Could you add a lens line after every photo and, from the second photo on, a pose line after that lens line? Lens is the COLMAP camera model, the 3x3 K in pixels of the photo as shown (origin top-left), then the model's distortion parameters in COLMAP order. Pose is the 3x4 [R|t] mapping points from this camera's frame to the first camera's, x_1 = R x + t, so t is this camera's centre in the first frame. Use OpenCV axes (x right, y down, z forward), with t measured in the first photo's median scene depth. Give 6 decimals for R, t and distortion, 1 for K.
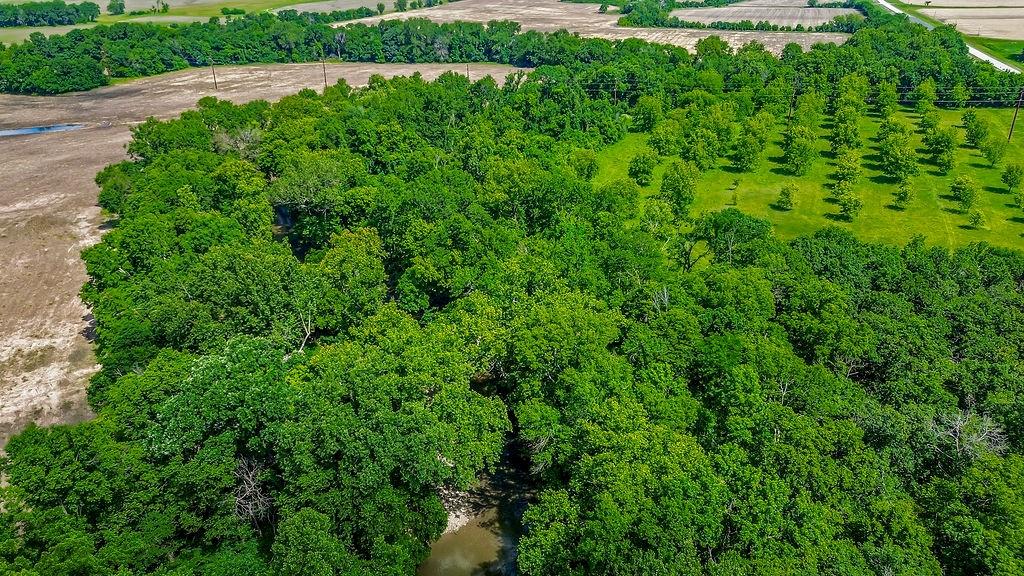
lens RADIAL K [[721.8, 0, 512.0], [0, 721.8, 288.0], [0, 0, 1]] dist [0.067305, -0.056310]
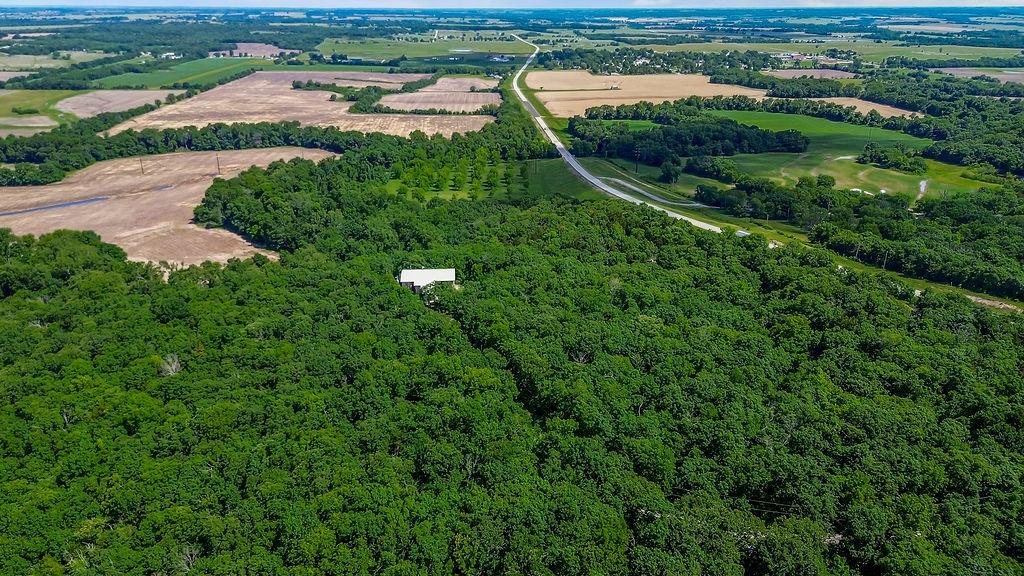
lens RADIAL K [[754.9, 0, 512.0], [0, 754.9, 288.0], [0, 0, 1]] dist [0.071800, -0.067713]
pose [[0.923666, -0.128576, 0.360984, -0.244419], [0.155416, 0.986768, -0.046201, 0.182791], [-0.350268, 0.098778, 0.931427, -0.827186]]
